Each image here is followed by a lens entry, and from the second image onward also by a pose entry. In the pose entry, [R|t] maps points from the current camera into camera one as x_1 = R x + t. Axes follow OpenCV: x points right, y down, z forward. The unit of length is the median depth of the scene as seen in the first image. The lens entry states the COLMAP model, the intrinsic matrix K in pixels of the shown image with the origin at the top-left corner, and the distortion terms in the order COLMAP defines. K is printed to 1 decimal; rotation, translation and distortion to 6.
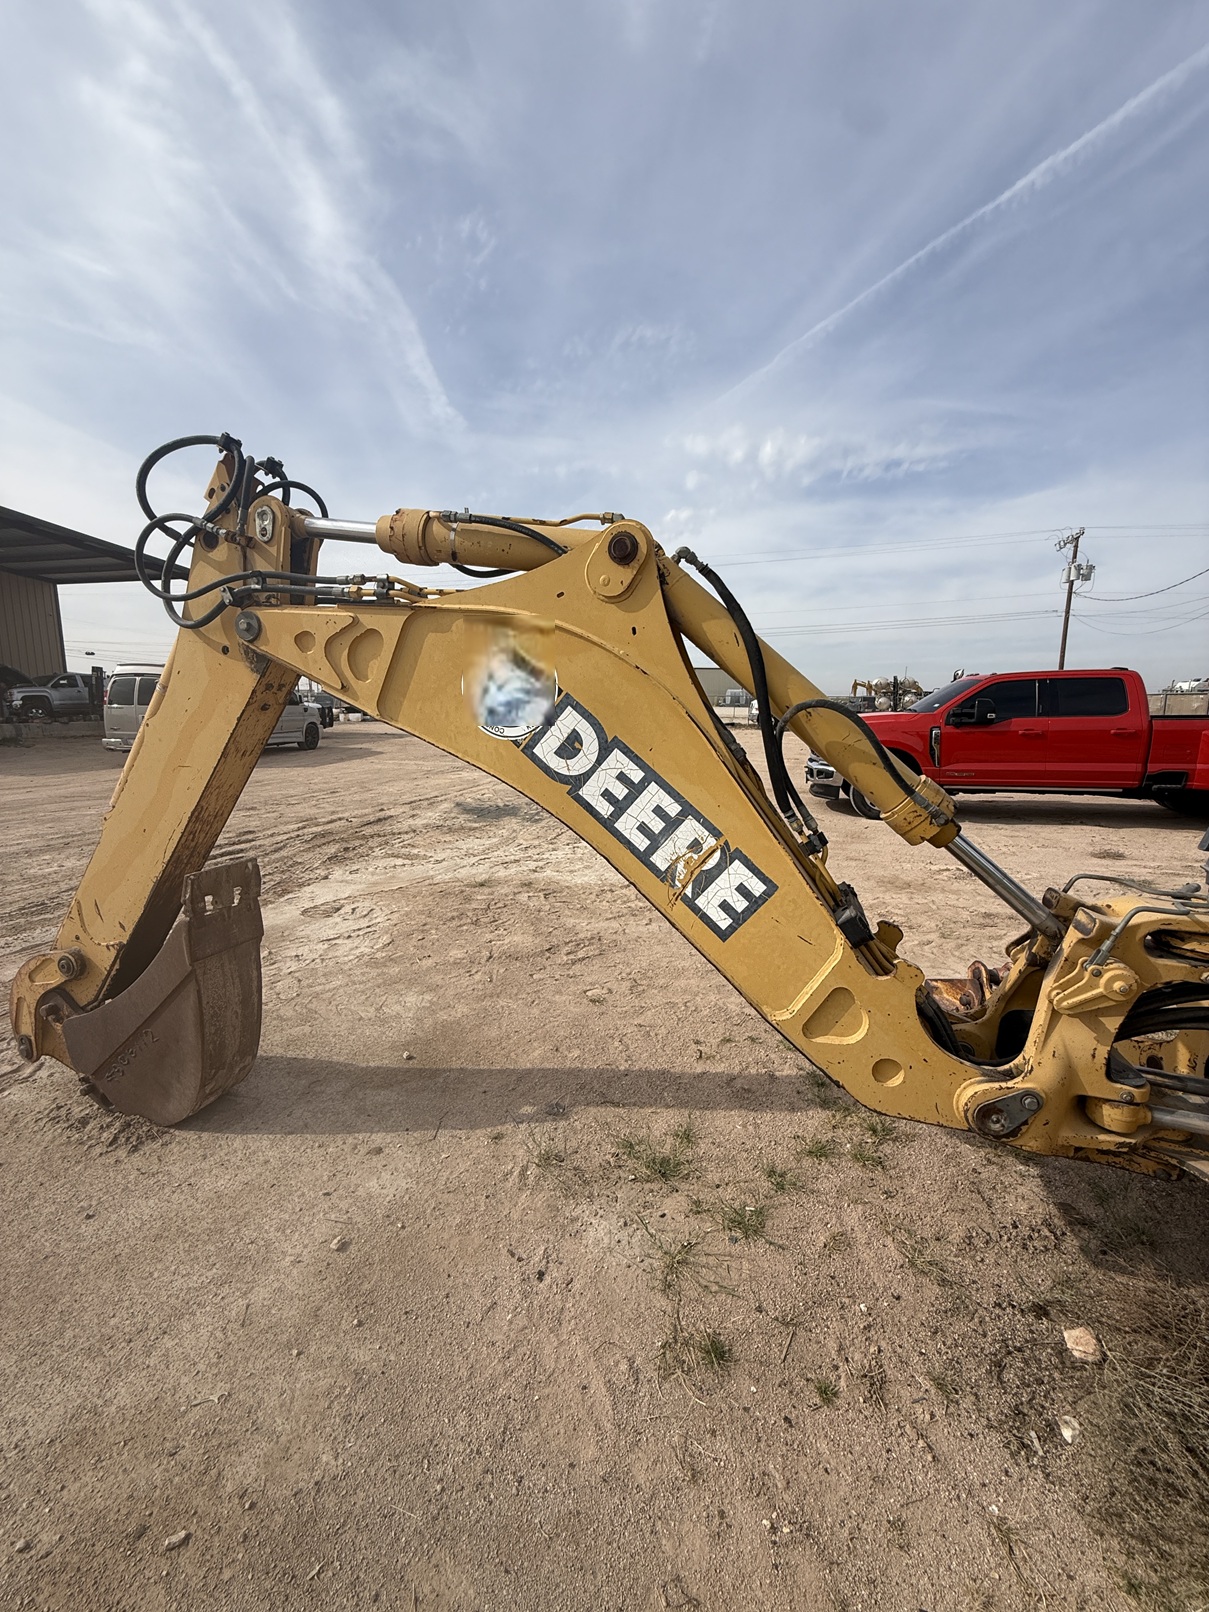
lens RADIAL K [[659.5, 0, 612.9], [0, 659.5, 800.1], [0, 0, 1]] dist [-0.002132, -0.000259]
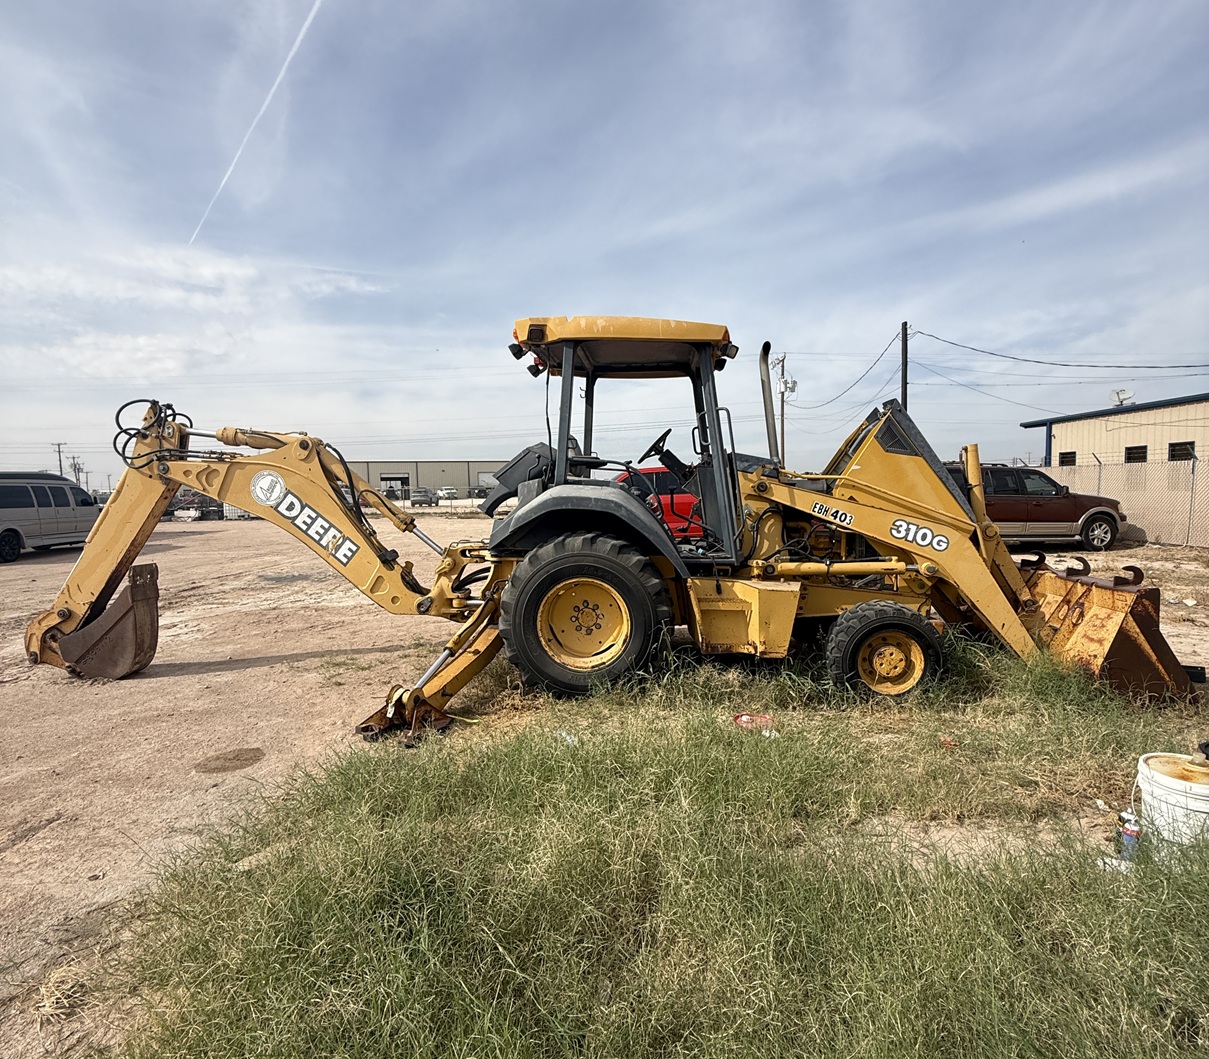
lens RADIAL K [[624.0, 0, 603.6], [0, 624.0, 535.1], [0, 0, 1]] dist [-0.005206, 0.000348]
pose [[0.963116, -0.045734, 0.265173, 0.507129], [0.066623, 0.995297, -0.070318, 0.314742], [-0.260710, 0.085391, 0.961633, -1.932236]]
